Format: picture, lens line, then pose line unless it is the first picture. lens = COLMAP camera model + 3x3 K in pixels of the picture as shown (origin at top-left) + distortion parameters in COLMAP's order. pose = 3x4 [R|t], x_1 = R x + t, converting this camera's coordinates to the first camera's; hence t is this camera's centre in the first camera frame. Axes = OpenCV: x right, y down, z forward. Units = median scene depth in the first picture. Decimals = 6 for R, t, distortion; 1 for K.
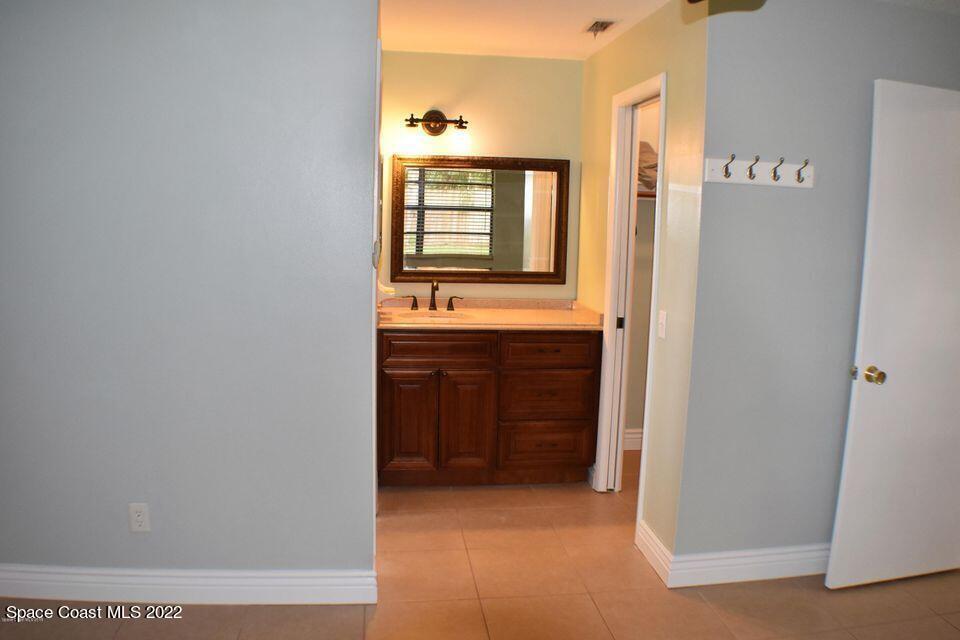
lens RADIAL K [[740.1, 0, 486.2], [0, 740.1, 320.2], [0, 0, 1]] dist [-0.213356, 0.082810]
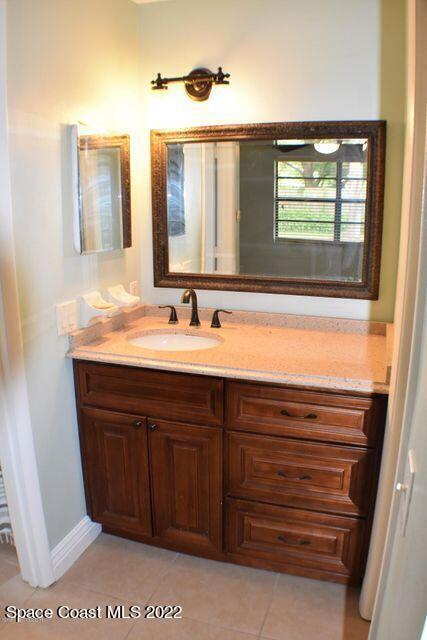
lens RADIAL K [[493.4, 0, 229.0], [0, 493.4, 322.9], [0, 0, 1]] dist [-0.213356, 0.082810]
pose [[0.905688, 0.076535, -0.416979, 0.198494], [-0.039549, 0.994533, 0.096643, -0.075760], [0.422096, -0.071037, 0.903763, 0.596997]]
